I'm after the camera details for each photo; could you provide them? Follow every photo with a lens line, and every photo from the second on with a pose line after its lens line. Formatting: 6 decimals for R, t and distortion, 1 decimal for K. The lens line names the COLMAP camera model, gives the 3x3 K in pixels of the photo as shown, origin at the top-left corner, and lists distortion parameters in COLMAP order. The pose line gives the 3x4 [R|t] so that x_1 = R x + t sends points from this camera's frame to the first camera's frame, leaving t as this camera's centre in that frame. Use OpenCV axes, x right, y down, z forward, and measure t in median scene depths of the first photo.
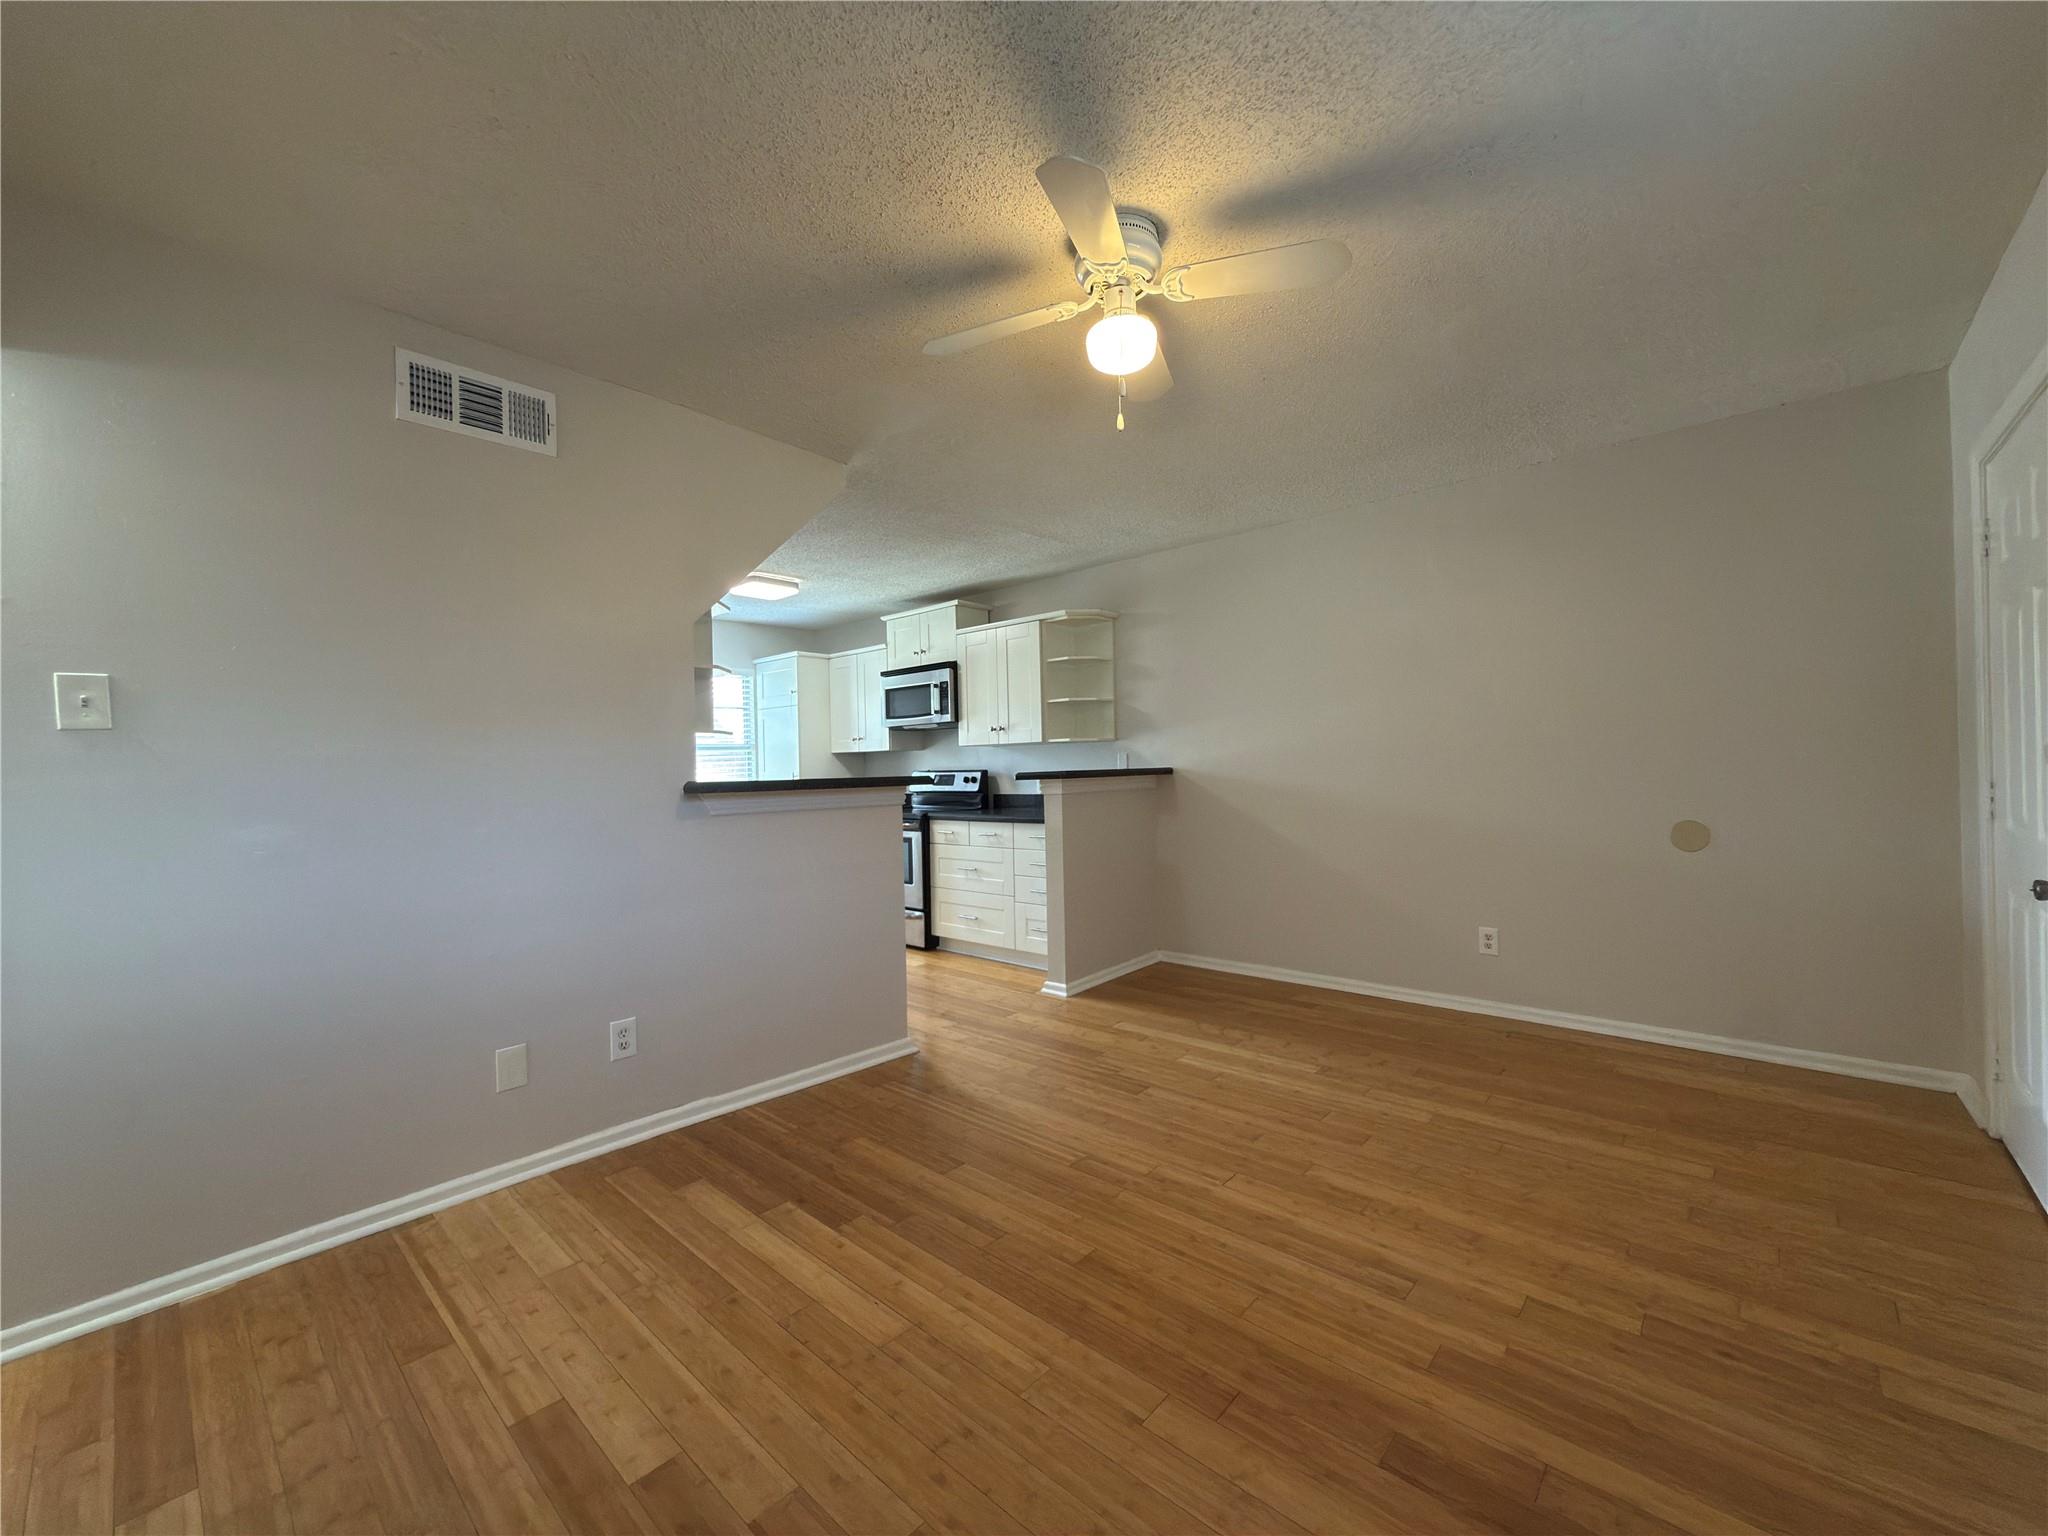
lens RADIAL K [[814.9, 0, 1028.0], [0, 814.9, 769.1], [0, 0, 1]] dist [0.000806, 0.000087]
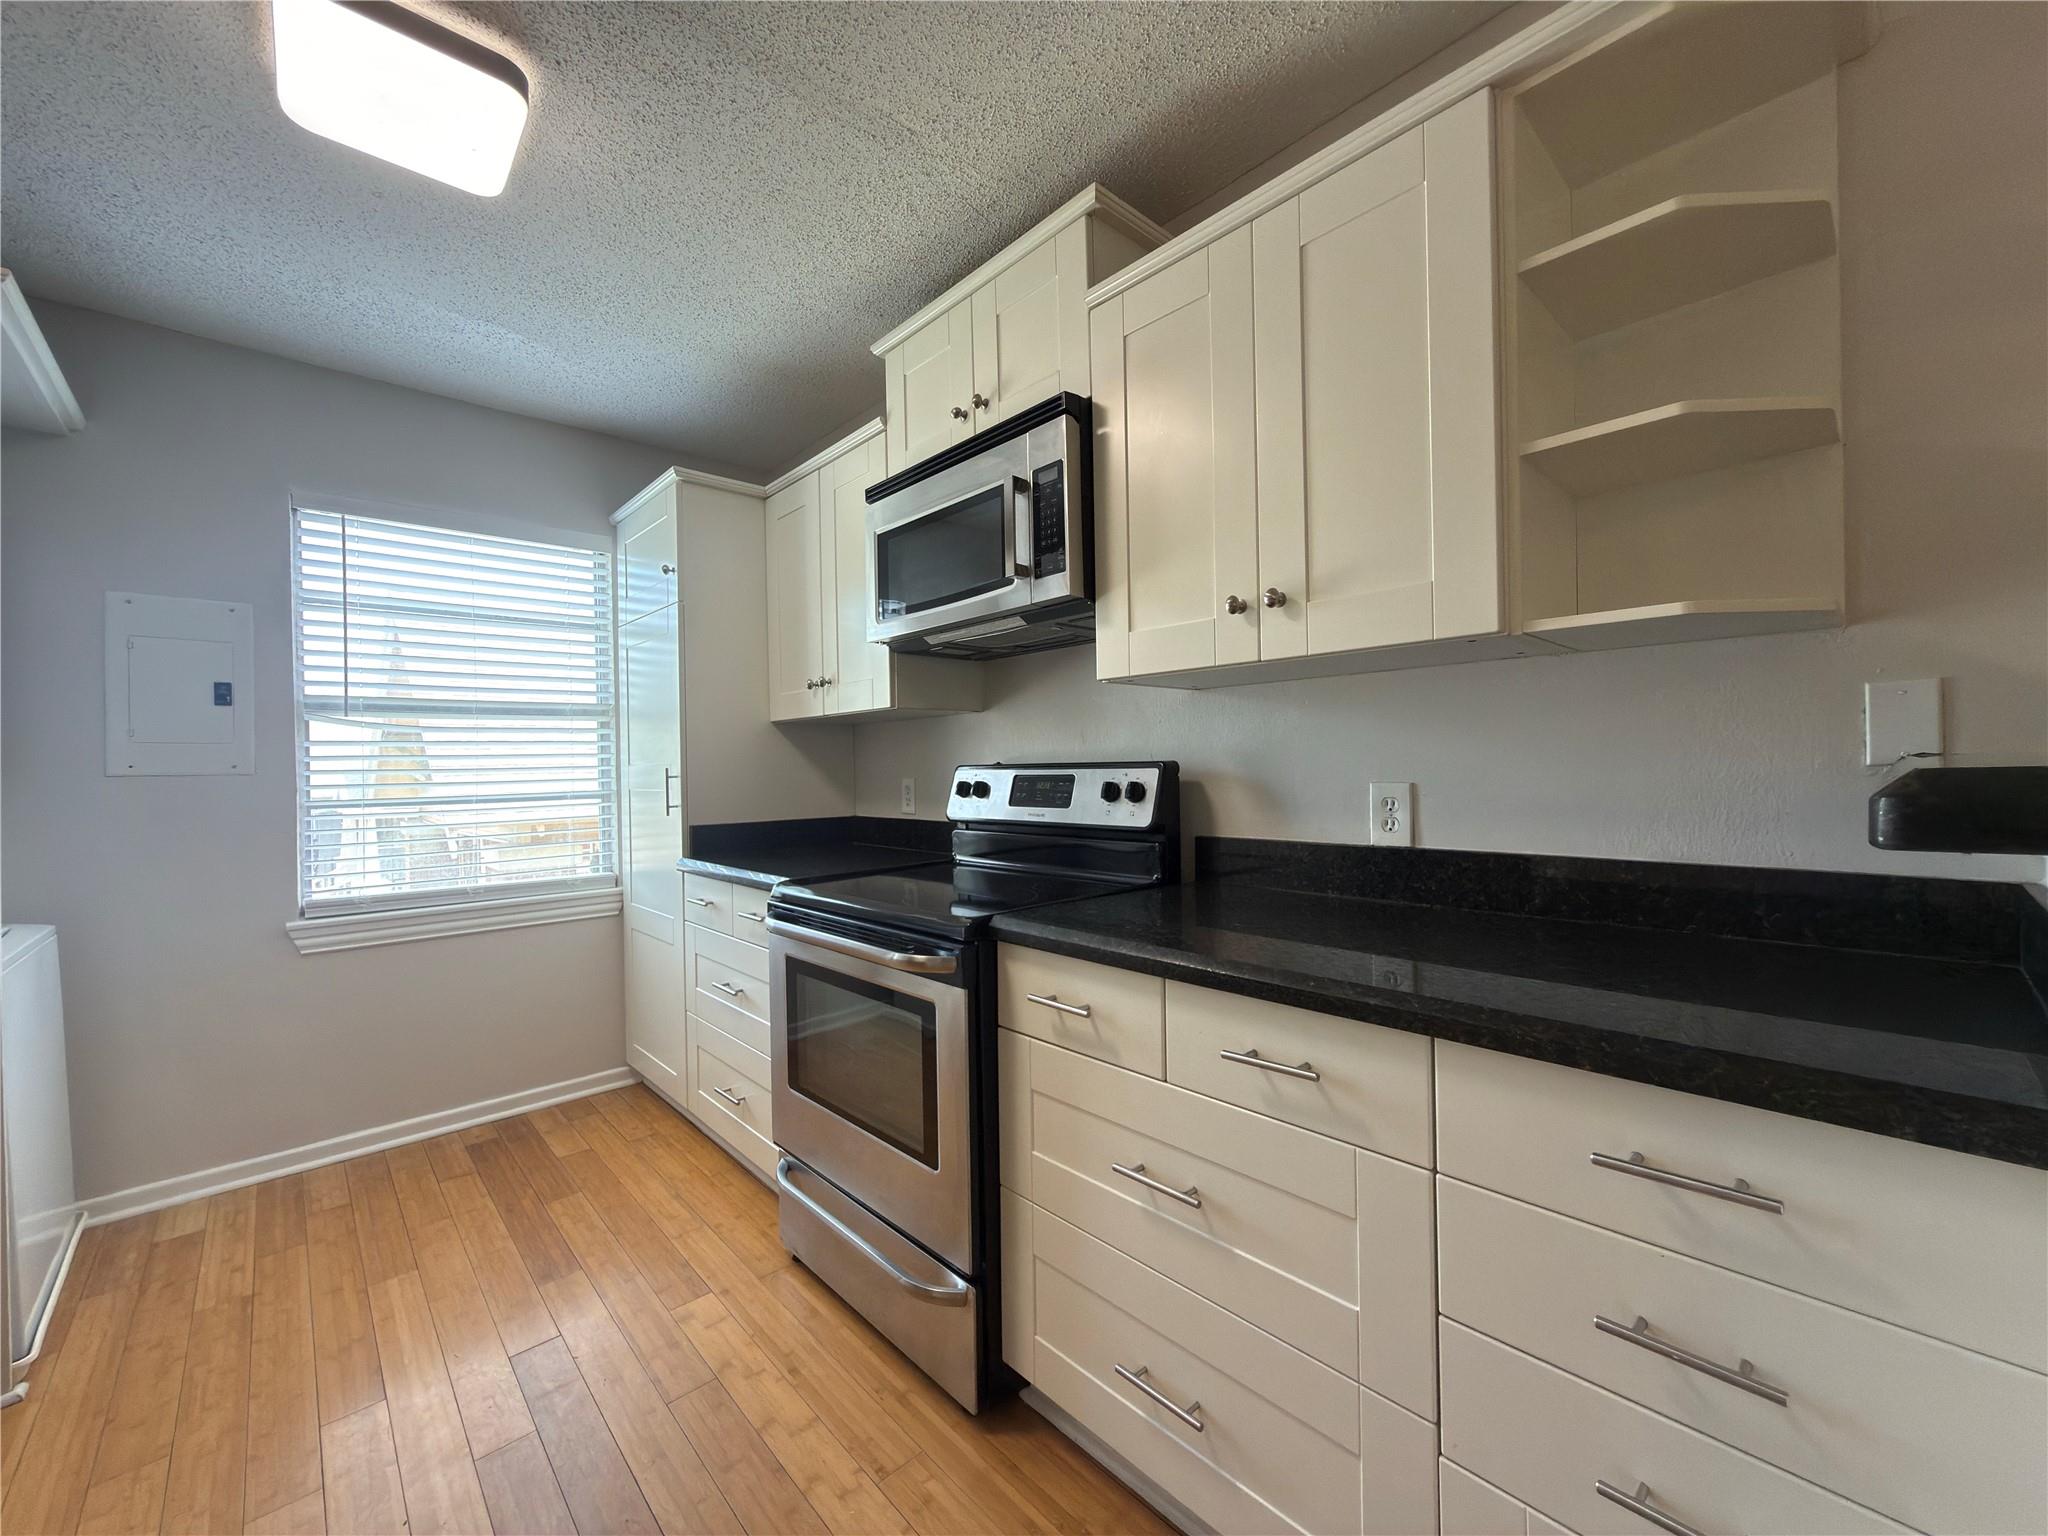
lens RADIAL K [[814.9, 0, 1028.0], [0, 814.9, 769.1], [0, 0, 1]] dist [0.000806, 0.000087]
pose [[0.995931, 0.003025, -0.090065, -0.087431], [-0.002813, 0.999993, 0.002485, 0.003678], [0.090072, -0.002221, 0.995933, 0.738483]]
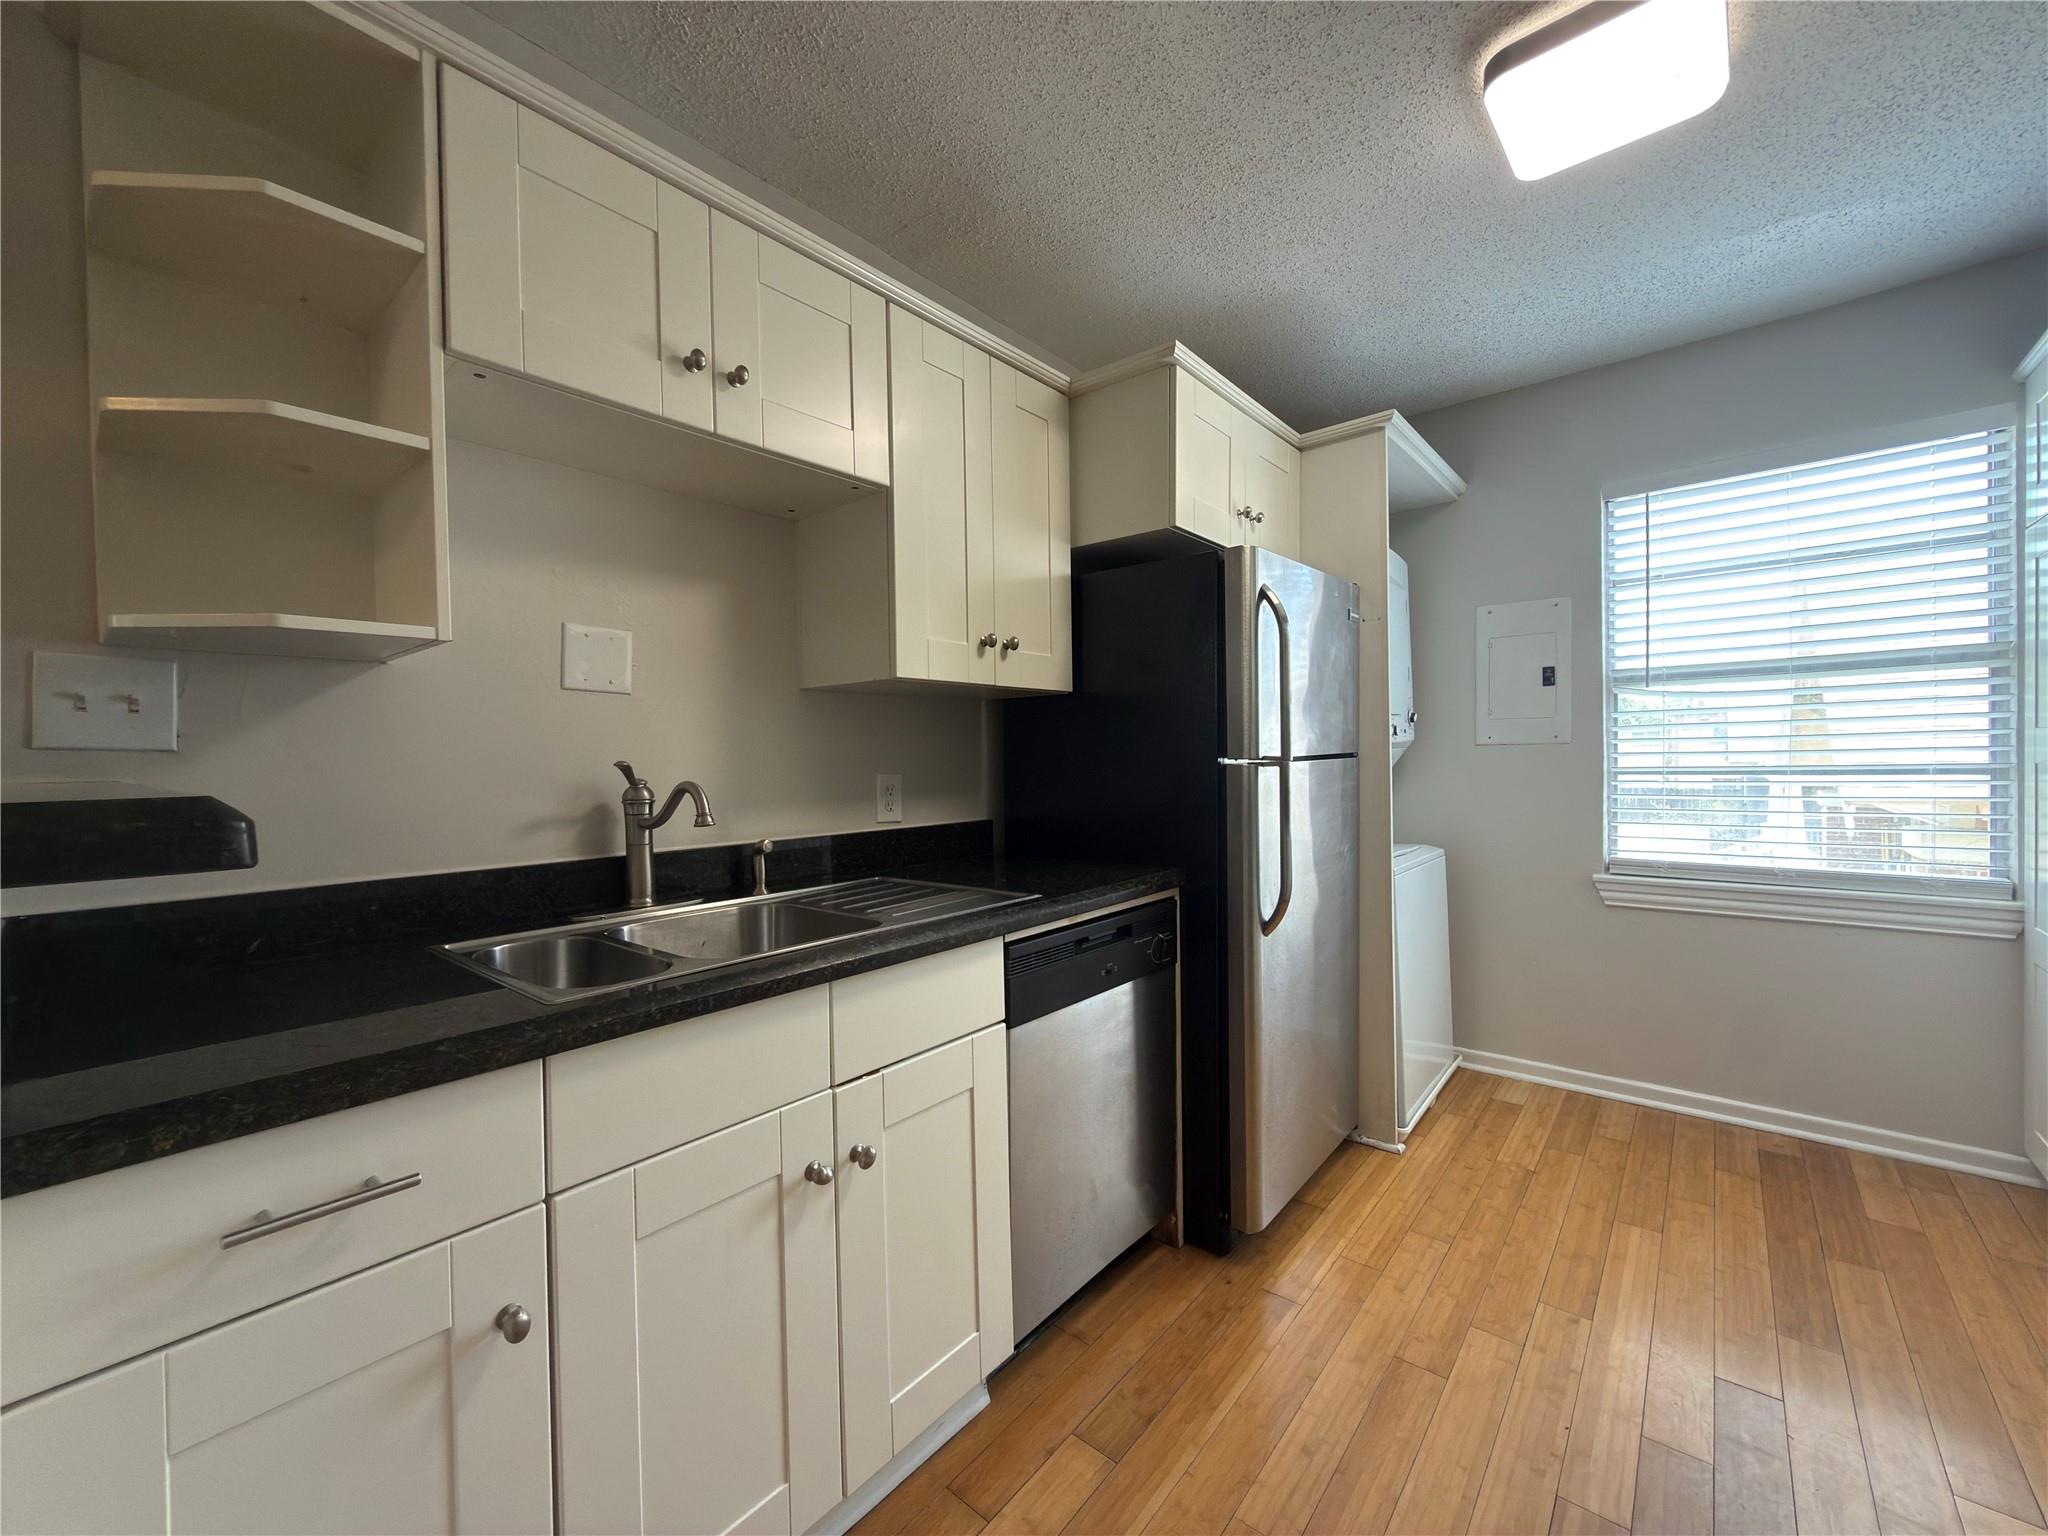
lens RADIAL K [[814.9, 0, 1028.0], [0, 814.9, 769.1], [0, 0, 1]] dist [0.000806, 0.000087]
pose [[0.033090, 0.034970, -0.998840, -0.040288], [0.015127, 0.999256, 0.035485, 0.001788], [0.999338, -0.016284, 0.032536, 0.782269]]
